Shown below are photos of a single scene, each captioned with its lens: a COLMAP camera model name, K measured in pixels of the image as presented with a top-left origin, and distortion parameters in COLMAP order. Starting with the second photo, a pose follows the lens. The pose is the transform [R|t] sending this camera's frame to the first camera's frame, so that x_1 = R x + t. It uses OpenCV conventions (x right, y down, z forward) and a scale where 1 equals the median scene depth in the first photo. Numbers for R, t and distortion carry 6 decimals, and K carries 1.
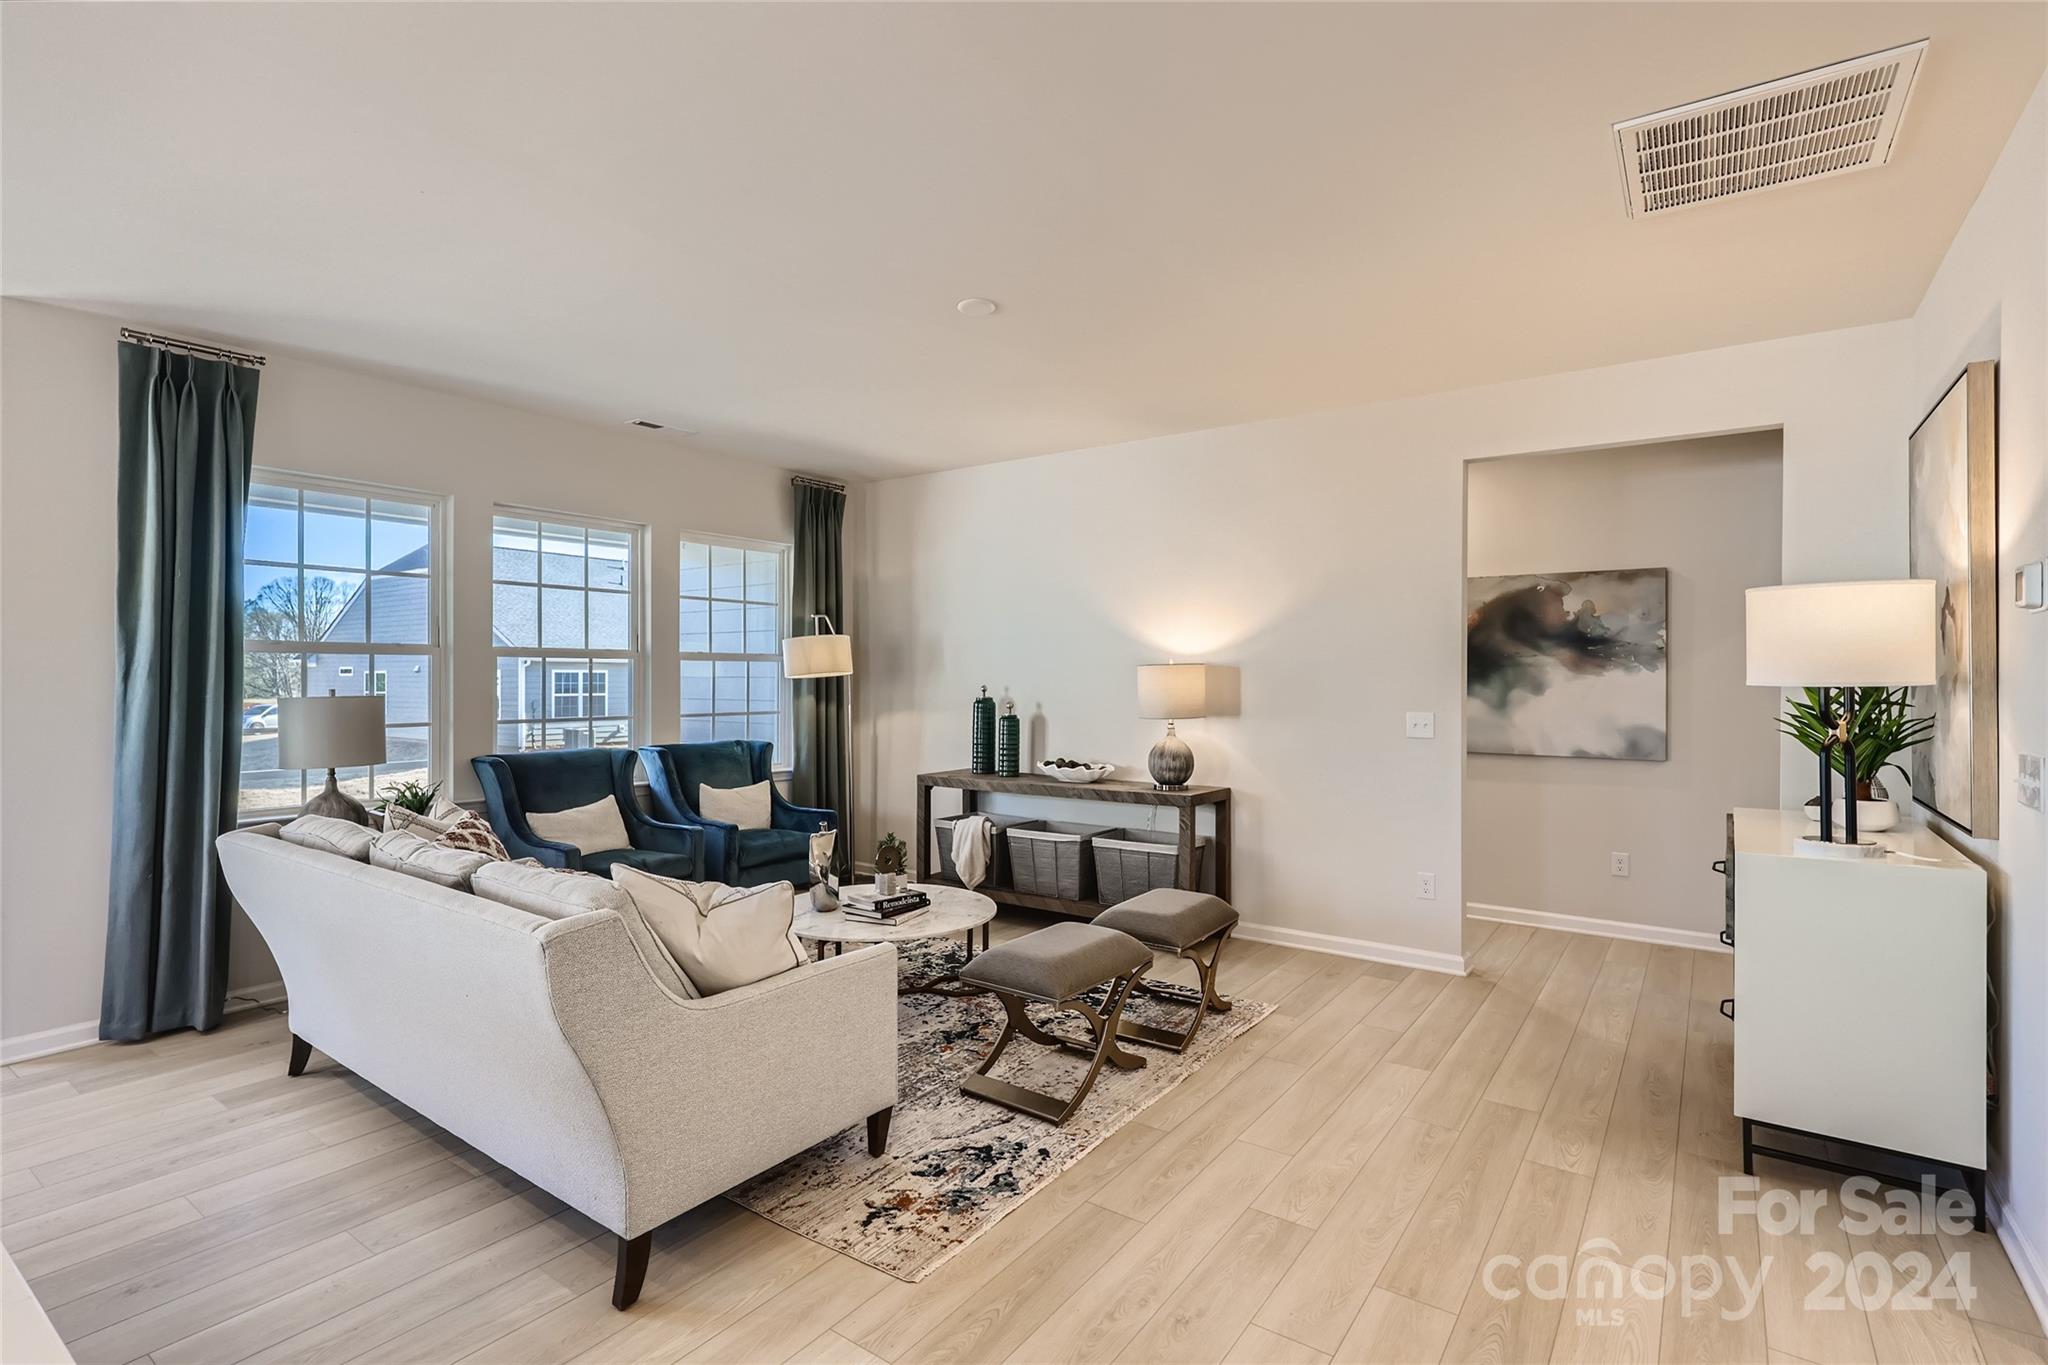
lens RADIAL K [[972.3, 0, 1024.0], [0, 972.3, 682.5], [0, 0, 1]] dist [0.000936, 0.000268]
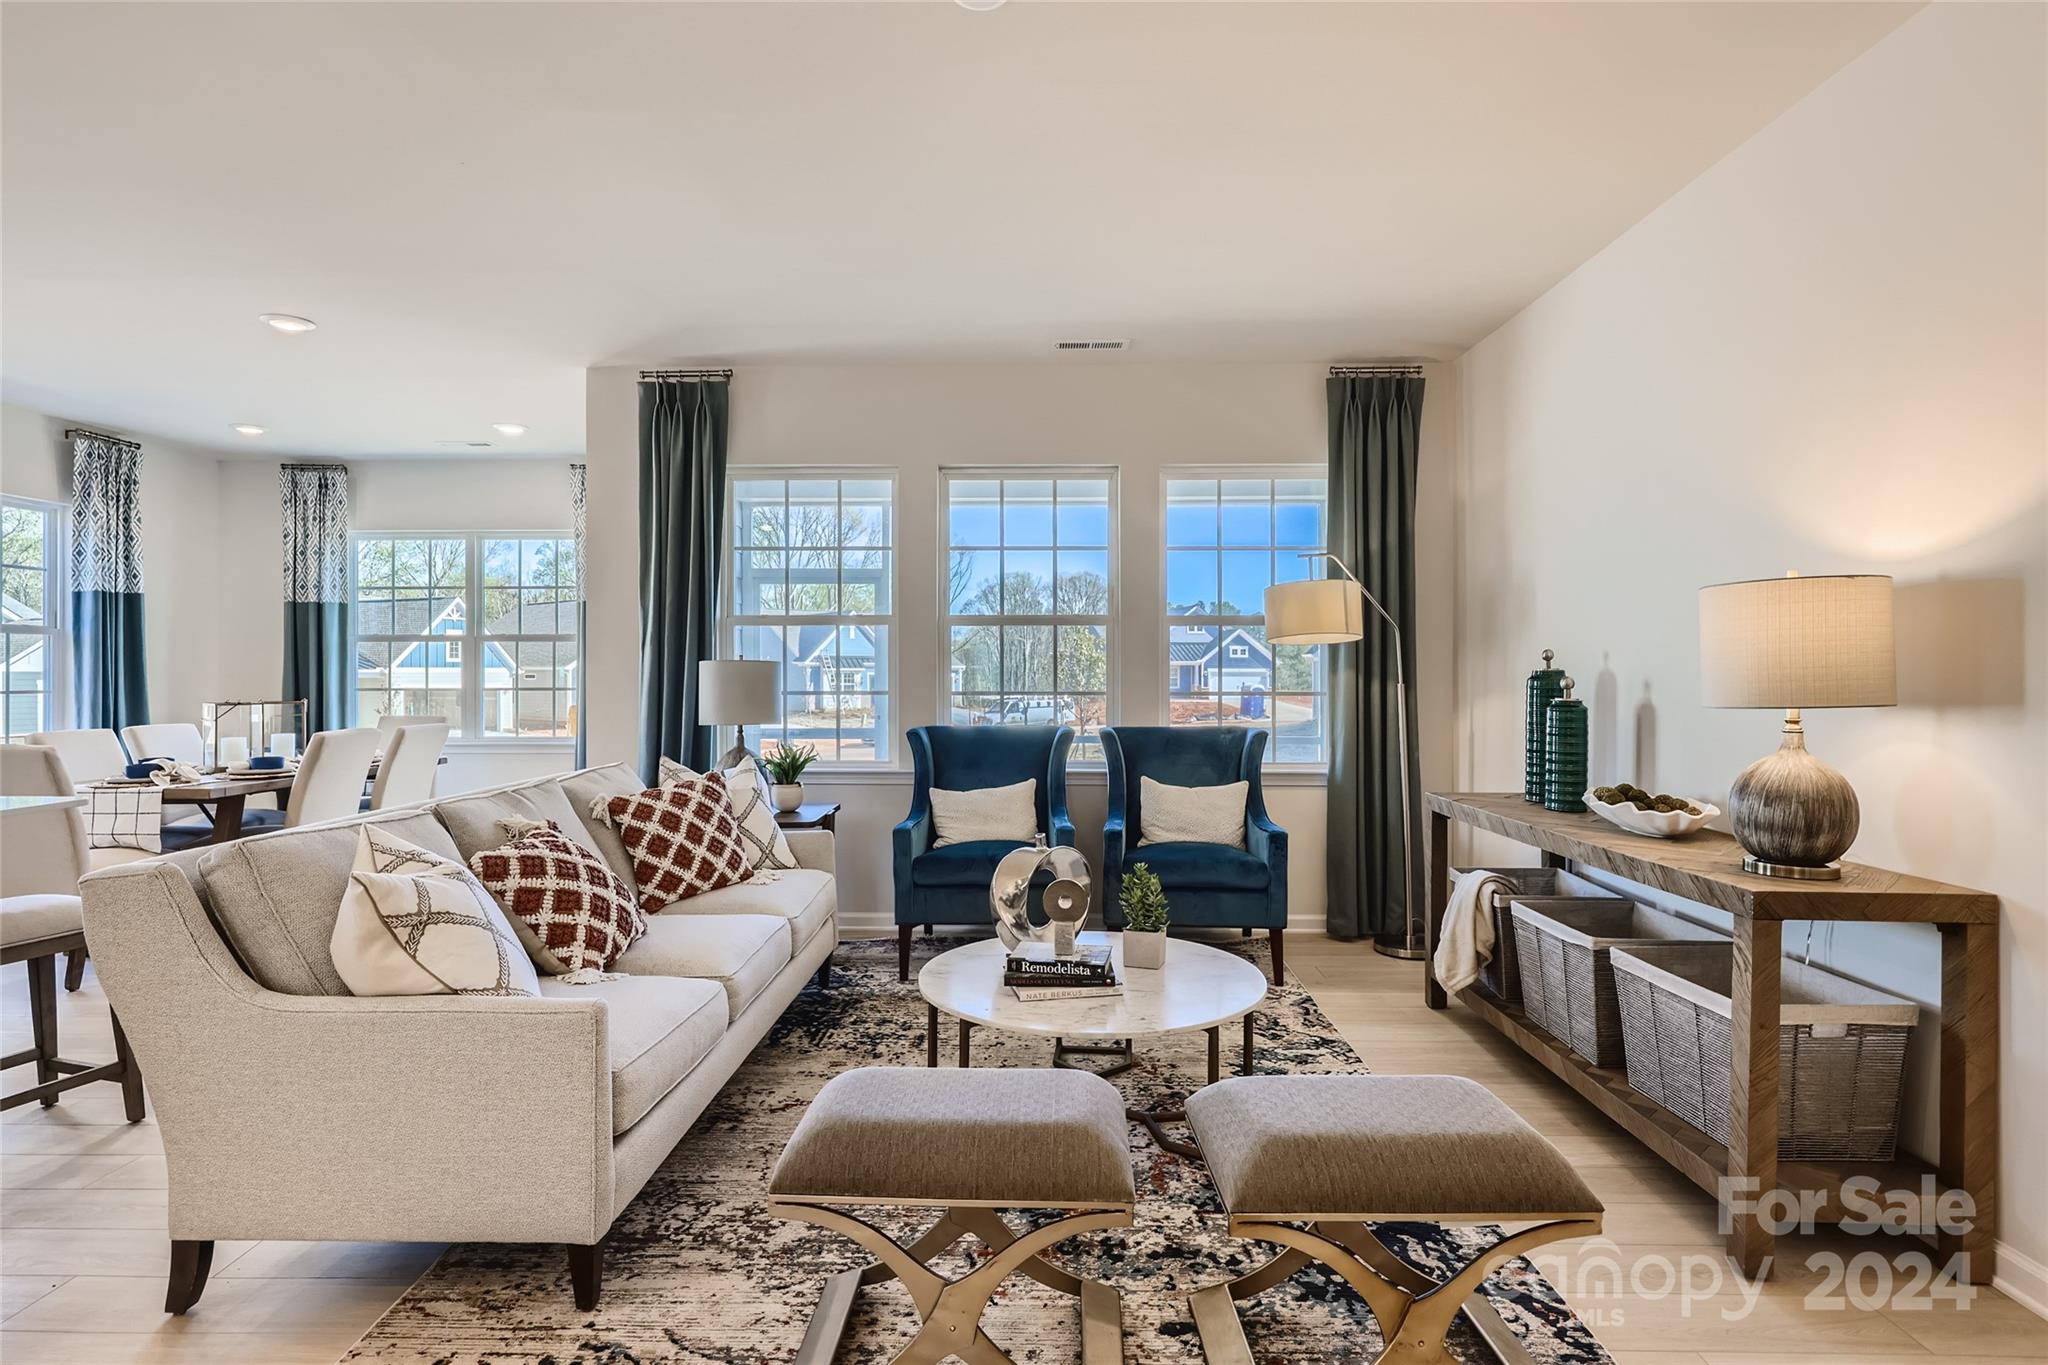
lens RADIAL K [[1044.3, 0, 1022.5], [0, 1044.3, 674.0], [0, 0, 1]] dist [0.001547, 0.000363]
pose [[0.565195, -0.001558, -0.824956, 0.386925], [-0.003461, 0.999985, -0.004259, 0.028123], [0.824950, 0.005263, 0.565181, 0.518293]]
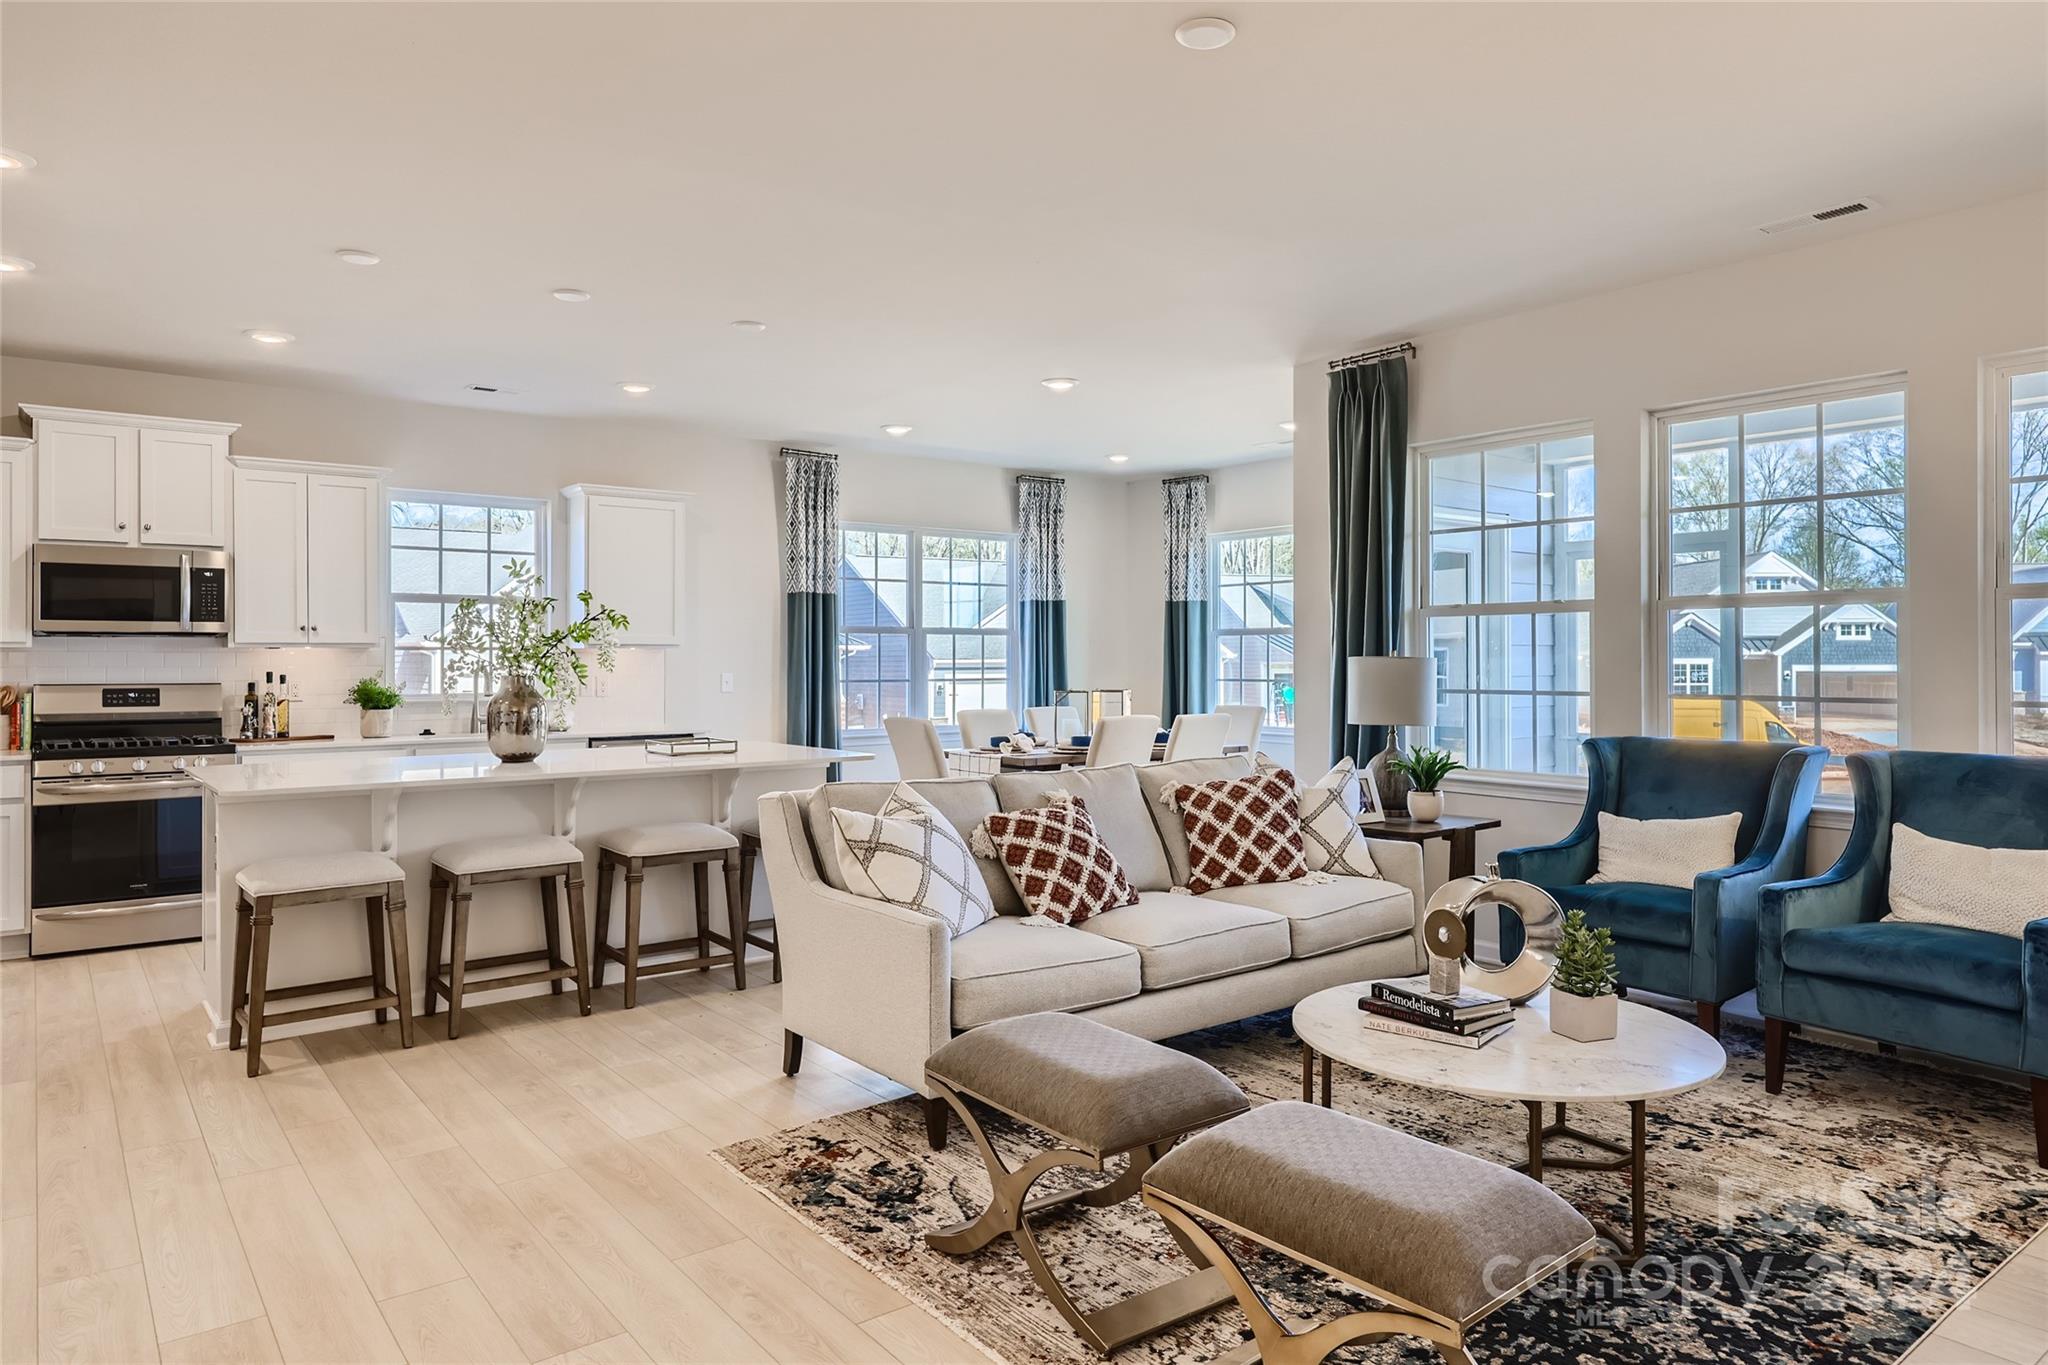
lens RADIAL K [[1271.6, 0, 1023.2], [0, 1271.6, 653.5], [0, 0, 1]] dist [0.002016, 0.001029]
pose [[-0.285465, -0.005598, -0.958373, 0.605142], [-0.005011, 0.999978, -0.004348, 0.015558], [0.958376, 0.003561, -0.285487, 0.879932]]
